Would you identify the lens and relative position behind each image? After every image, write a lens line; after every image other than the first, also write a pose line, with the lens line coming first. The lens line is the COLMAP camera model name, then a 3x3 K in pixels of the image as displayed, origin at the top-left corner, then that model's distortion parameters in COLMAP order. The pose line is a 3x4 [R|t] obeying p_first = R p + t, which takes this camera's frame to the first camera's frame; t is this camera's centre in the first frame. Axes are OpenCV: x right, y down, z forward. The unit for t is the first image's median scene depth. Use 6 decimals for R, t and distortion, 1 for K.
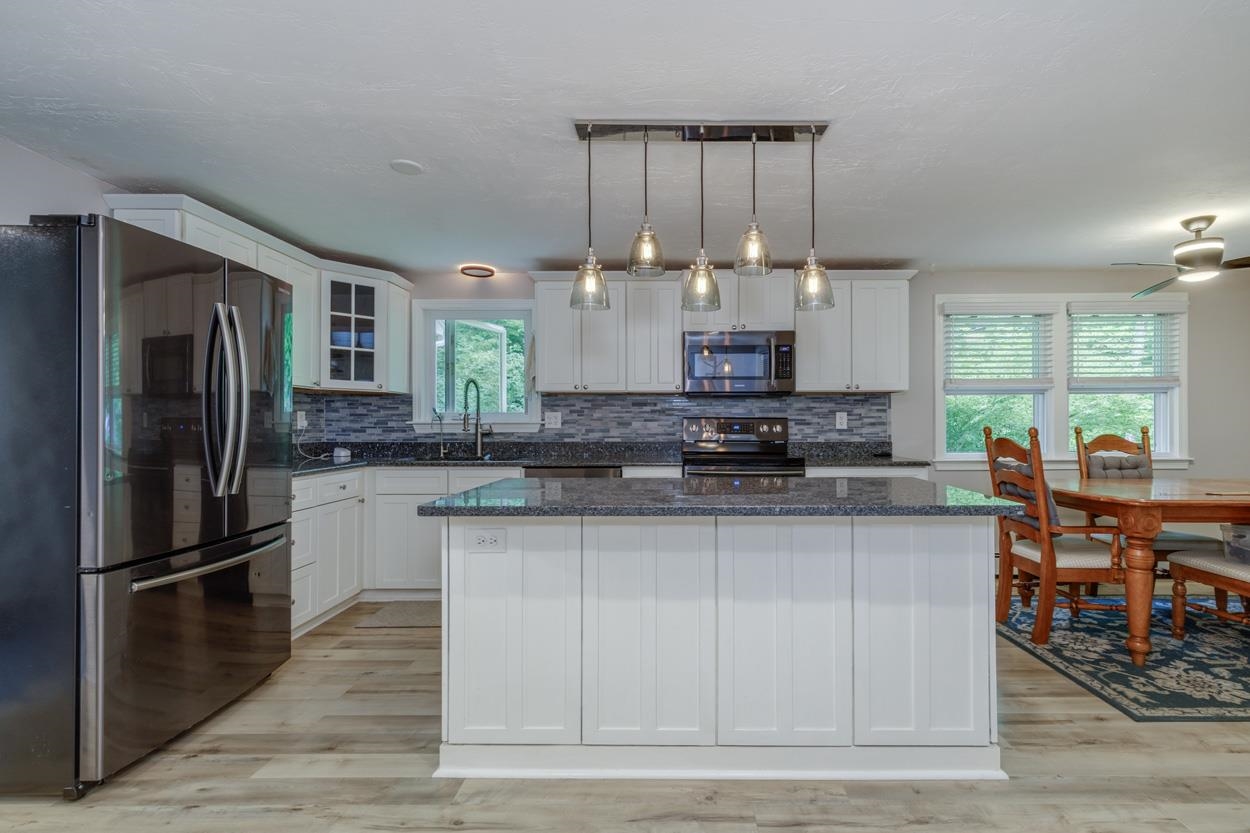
lens RADIAL K [[634.8, 0, 637.8], [0, 634.8, 425.2], [0, 0, 1]] dist [0.002111, 0.000072]
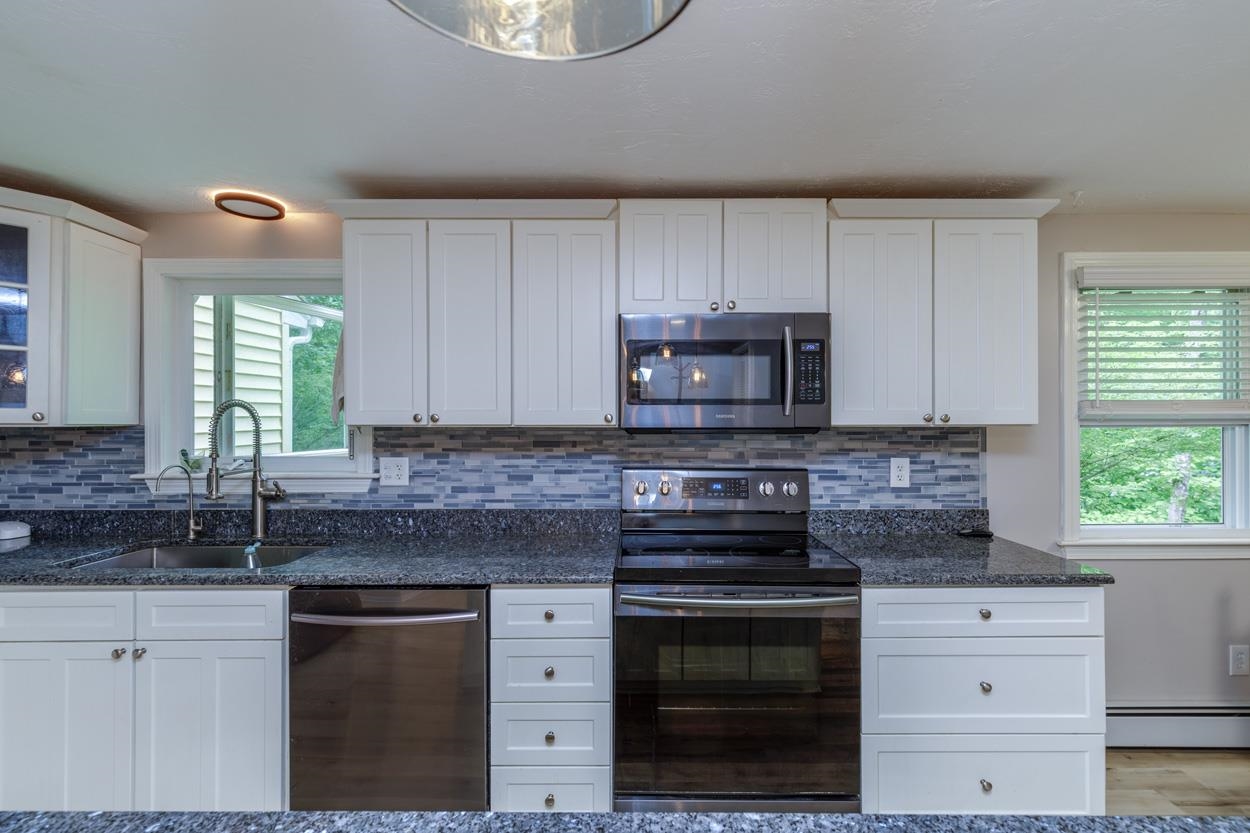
lens RADIAL K [[569.2, 0, 612.8], [0, 569.2, 406.4], [0, 0, 1]] dist [0.000084, -0.000023]
pose [[0.999997, 0.002304, -0.001015, 0.062920], [-0.002325, 0.999780, -0.020861, -0.056274], [0.000967, 0.020864, 0.999782, 0.490961]]
